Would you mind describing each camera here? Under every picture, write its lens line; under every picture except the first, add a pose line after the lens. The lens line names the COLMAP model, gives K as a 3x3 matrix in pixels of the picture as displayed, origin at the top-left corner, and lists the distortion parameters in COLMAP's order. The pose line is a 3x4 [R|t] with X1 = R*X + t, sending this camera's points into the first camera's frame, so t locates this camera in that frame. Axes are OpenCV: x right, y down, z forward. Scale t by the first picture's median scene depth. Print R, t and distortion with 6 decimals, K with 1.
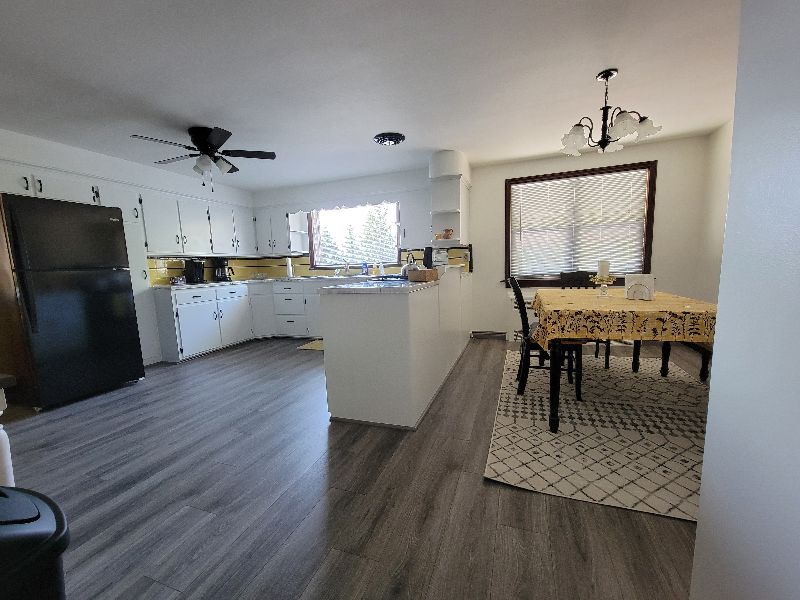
lens RADIAL K [[324.9, 0, 395.4], [0, 324.9, 310.8], [0, 0, 1]] dist [-0.002076, -0.000389]
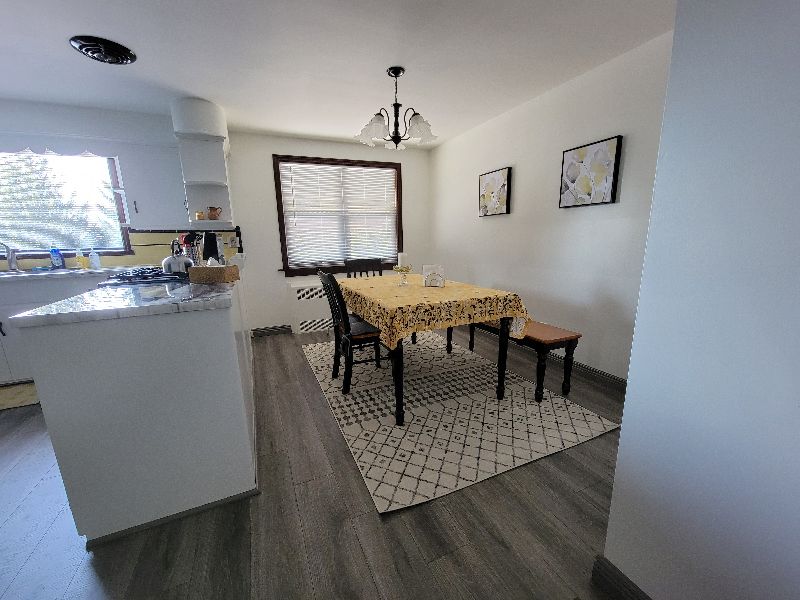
lens RADIAL K [[324.9, 0, 395.4], [0, 324.9, 310.8], [0, 0, 1]] dist [-0.002076, -0.000389]
pose [[0.715728, -0.130899, 0.686002, -0.150153], [0.090842, 0.991382, 0.094392, -0.067526], [-0.692446, -0.005241, 0.721451, 0.241708]]
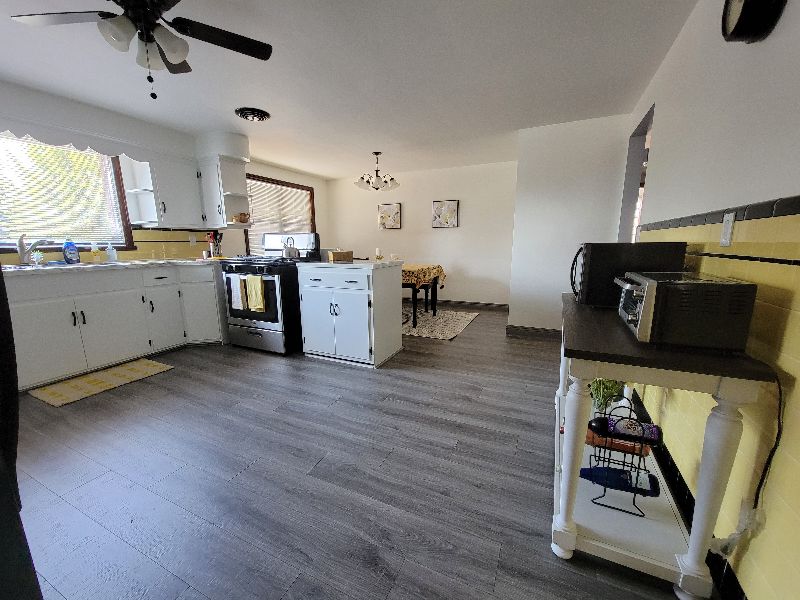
lens RADIAL K [[324.9, 0, 395.4], [0, 324.9, 310.8], [0, 0, 1]] dist [-0.002076, -0.000389]
pose [[0.089248, -0.165747, 0.982122, -1.412699], [0.137099, 0.978715, 0.152713, -0.070945], [-0.986529, 0.121019, 0.110072, 0.764961]]
